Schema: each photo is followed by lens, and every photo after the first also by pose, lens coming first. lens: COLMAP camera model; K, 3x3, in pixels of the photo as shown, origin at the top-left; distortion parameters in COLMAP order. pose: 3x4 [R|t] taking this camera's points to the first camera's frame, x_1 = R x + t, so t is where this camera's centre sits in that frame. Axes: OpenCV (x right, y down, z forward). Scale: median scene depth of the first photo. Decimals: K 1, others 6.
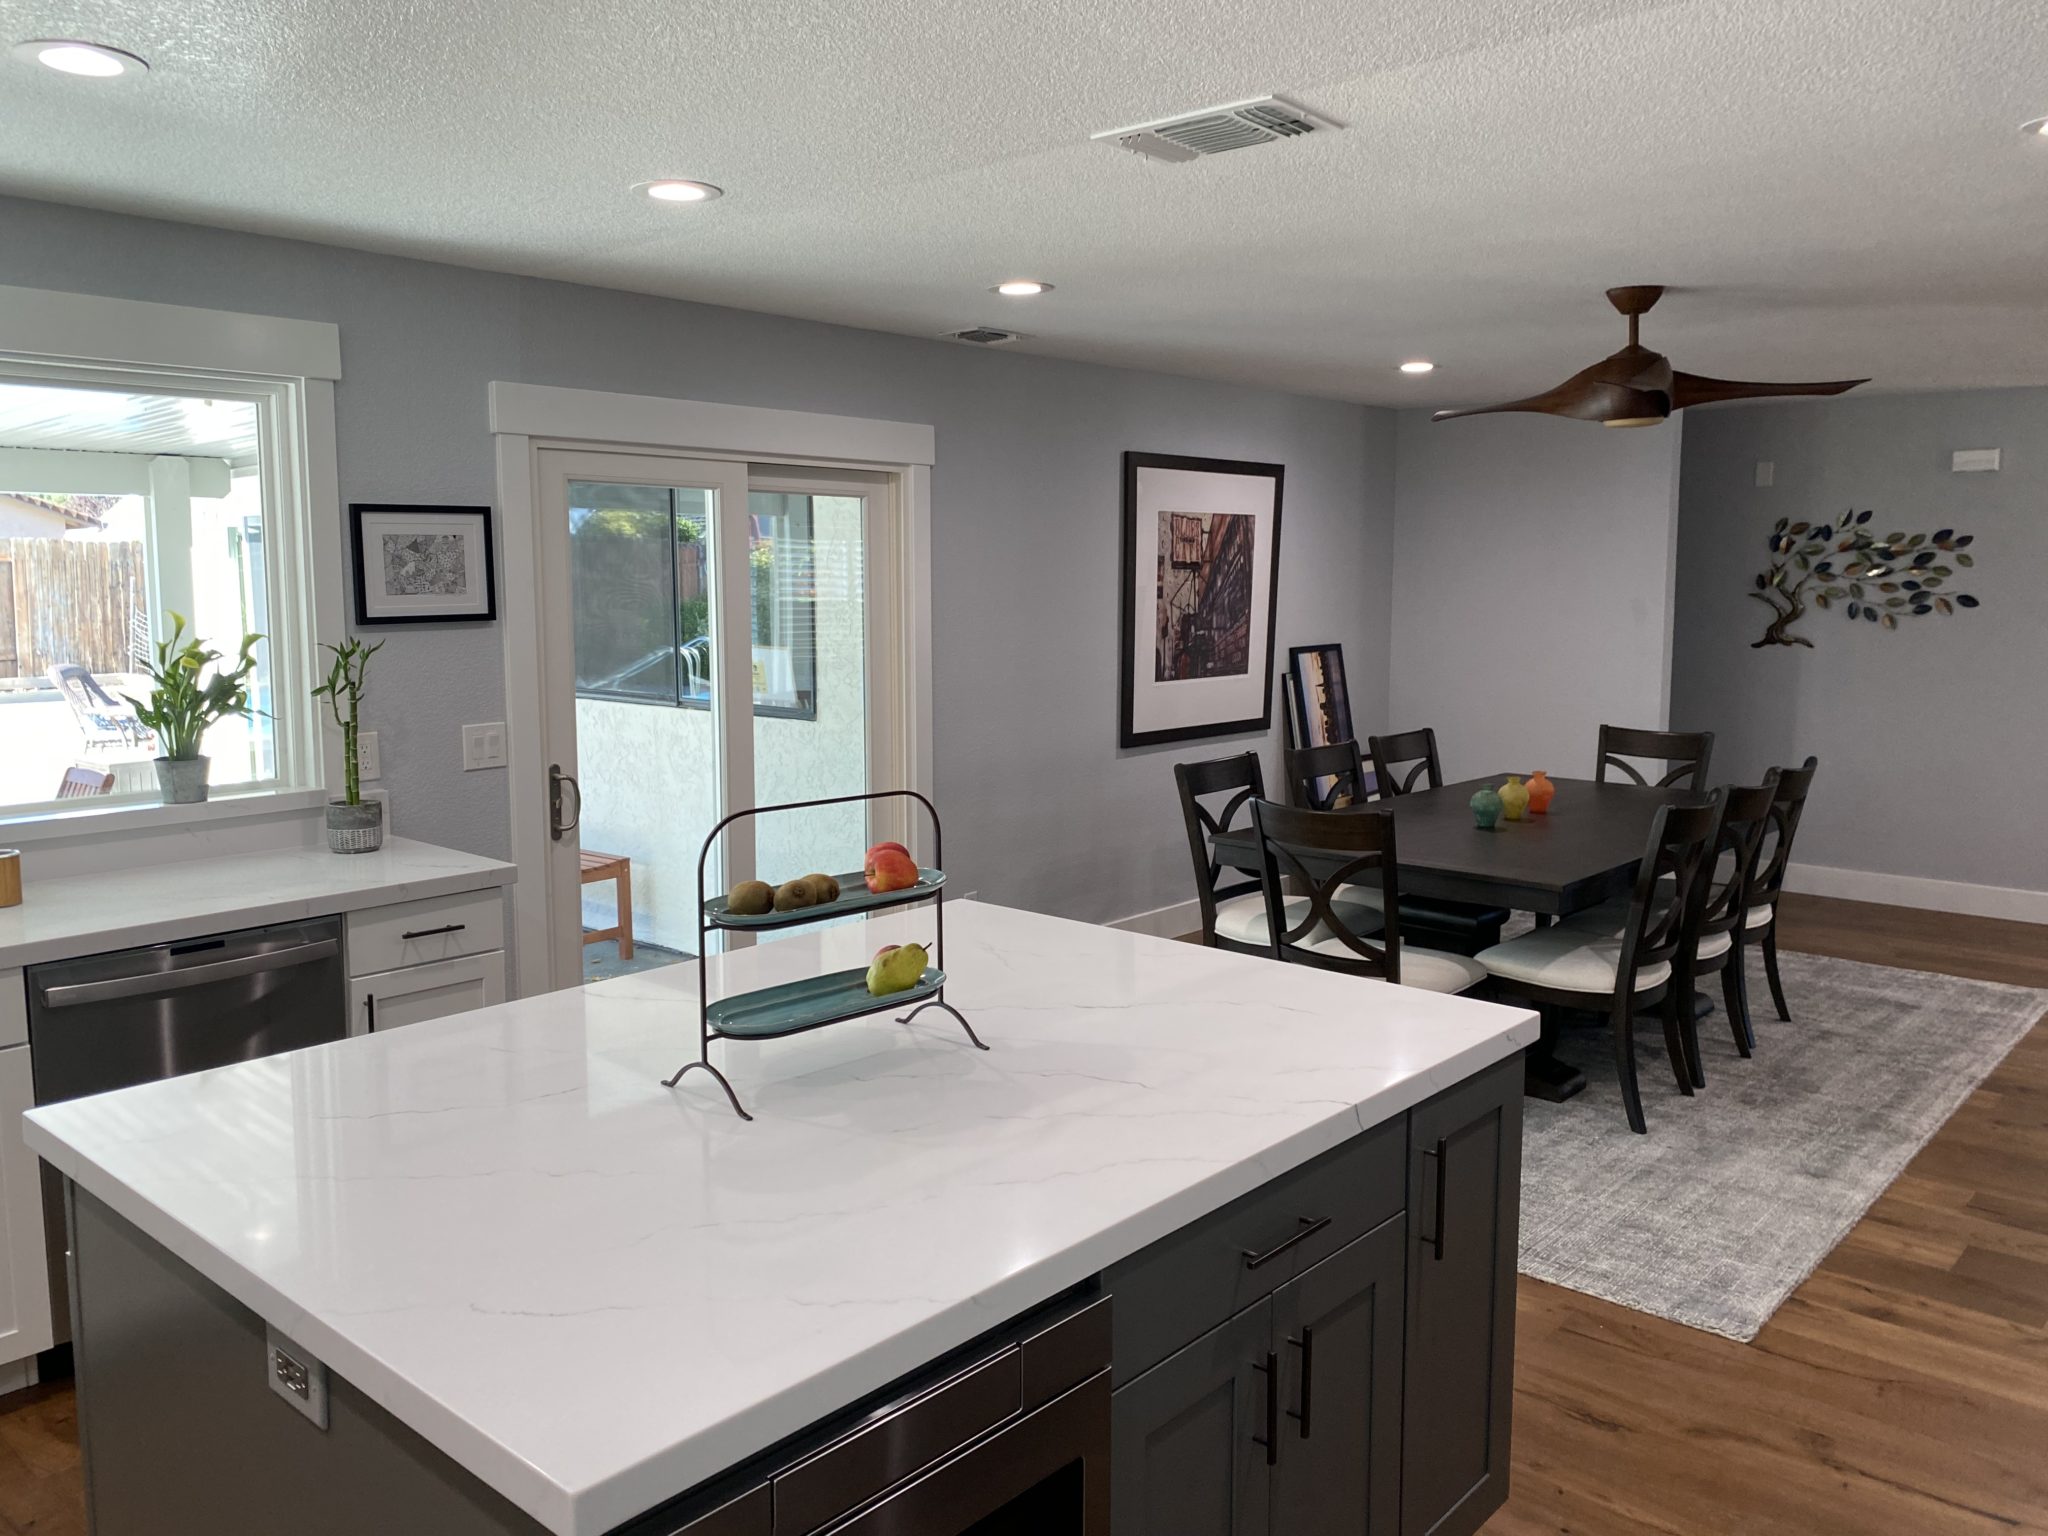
lens RADIAL K [[1538.4, 0, 1024.6], [0, 1538.4, 756.9], [0, 0, 1]] dist [0.009816, -0.014209]
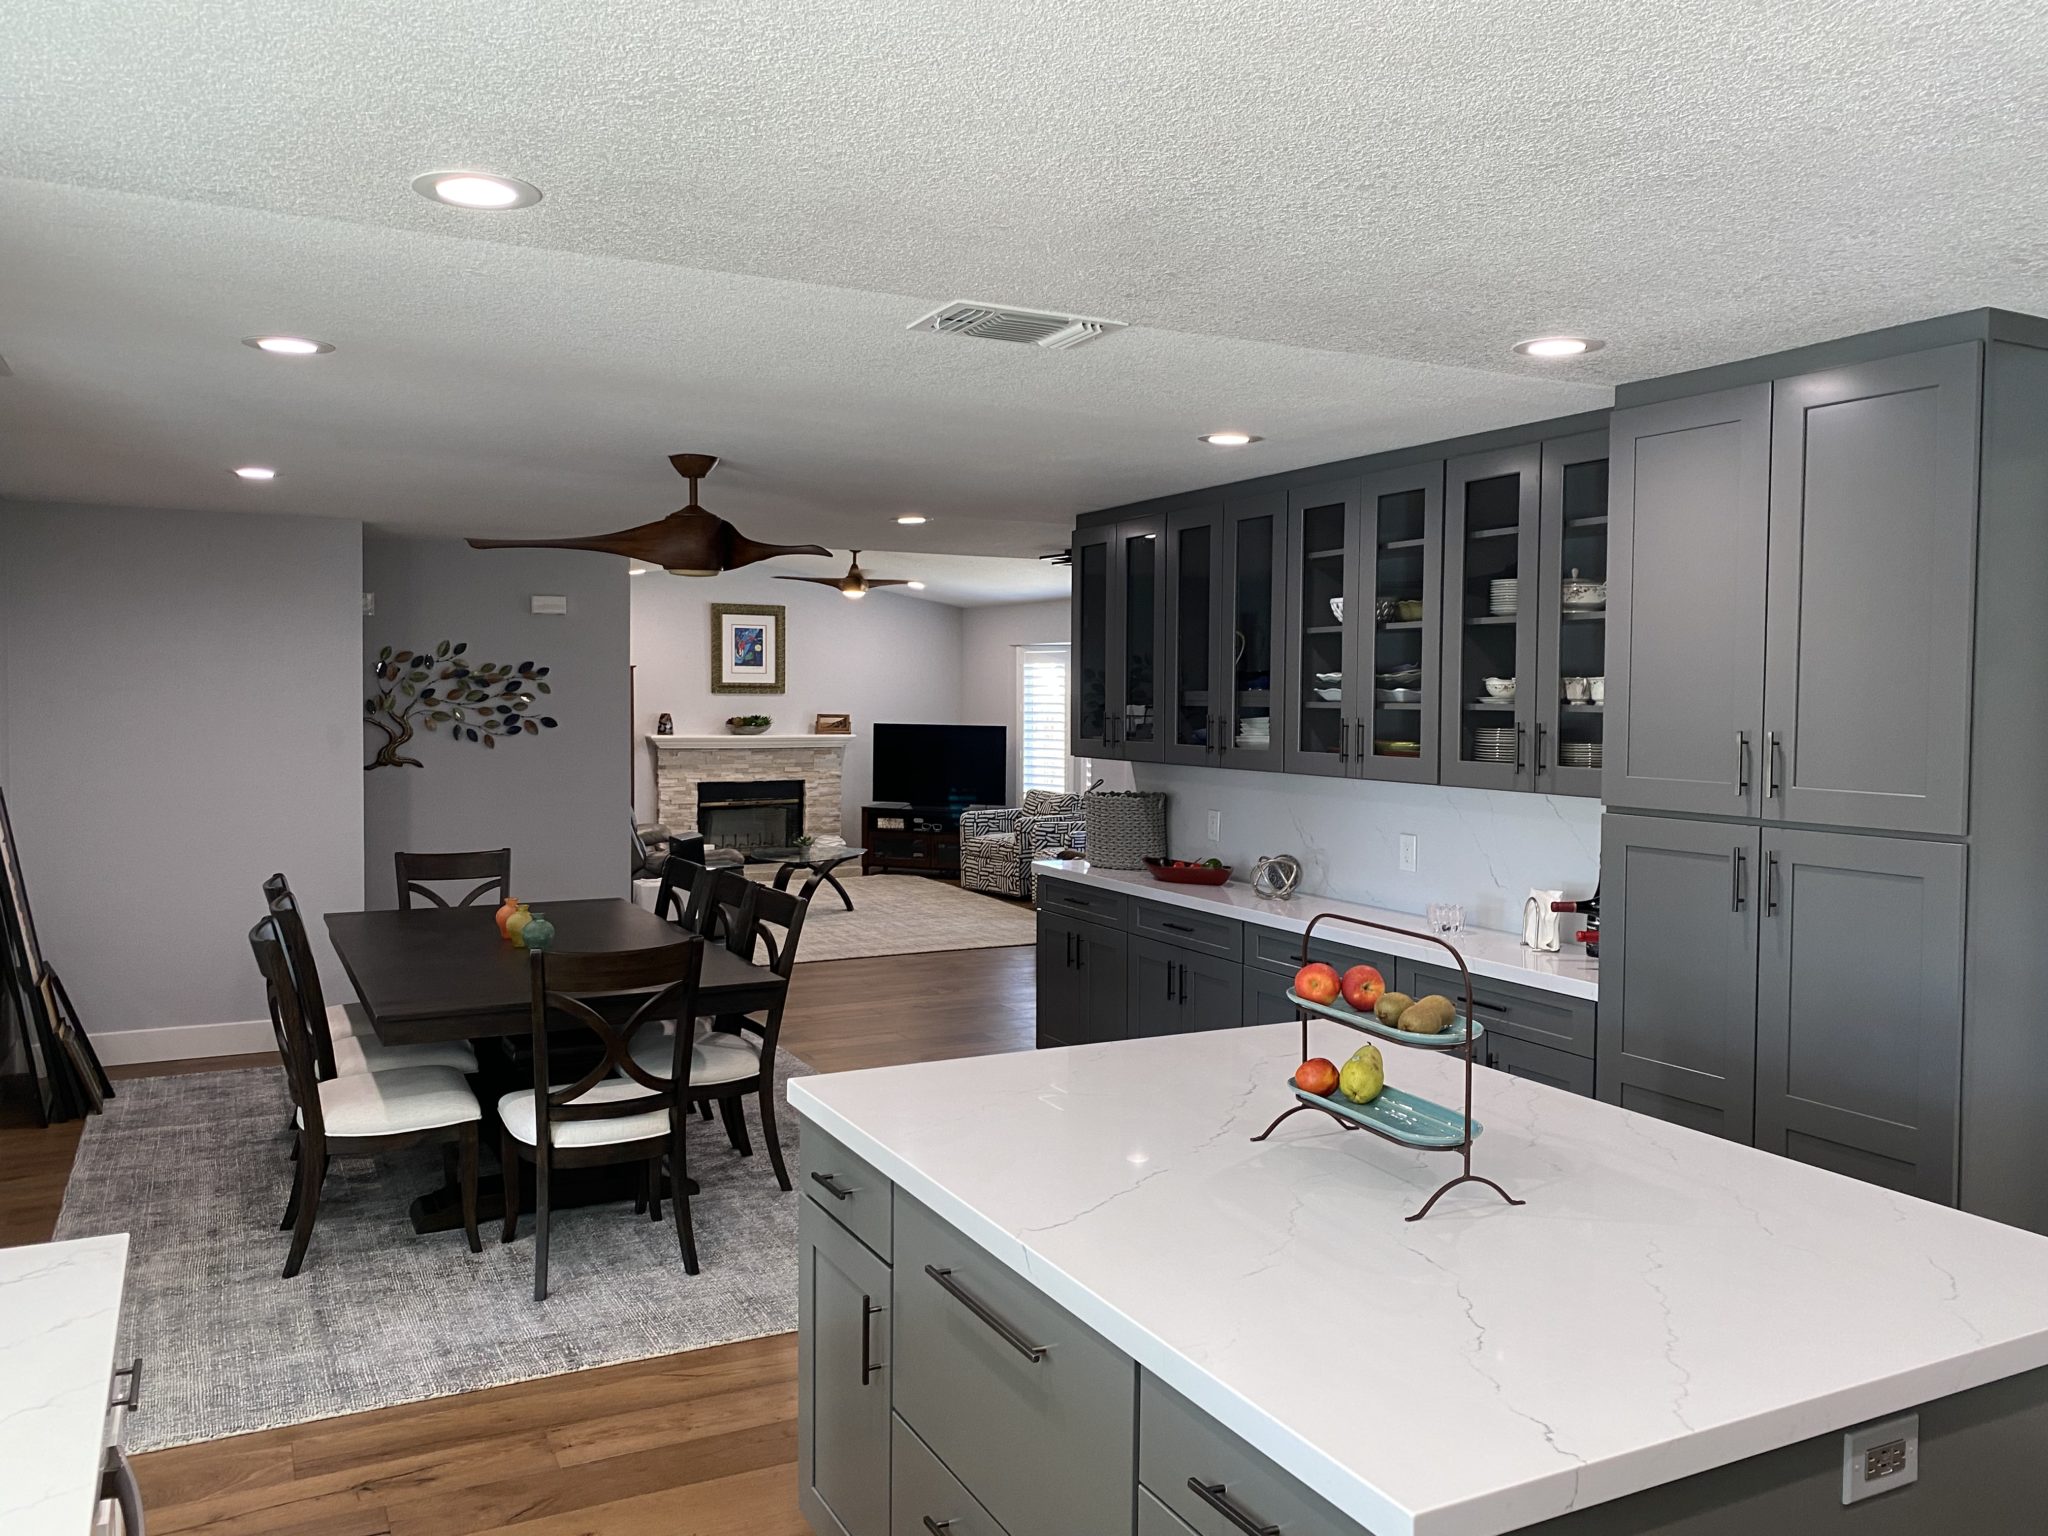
lens RADIAL K [[1538.4, 0, 1018.8], [0, 1538.4, 770.6], [0, 0, 1]] dist [0.009816, -0.014209]
pose [[0.349076, -0.044422, 0.936041, -0.362712], [0.105170, 0.994422, 0.007972, -0.034807], [-0.931174, 0.095661, 0.351801, 0.244331]]
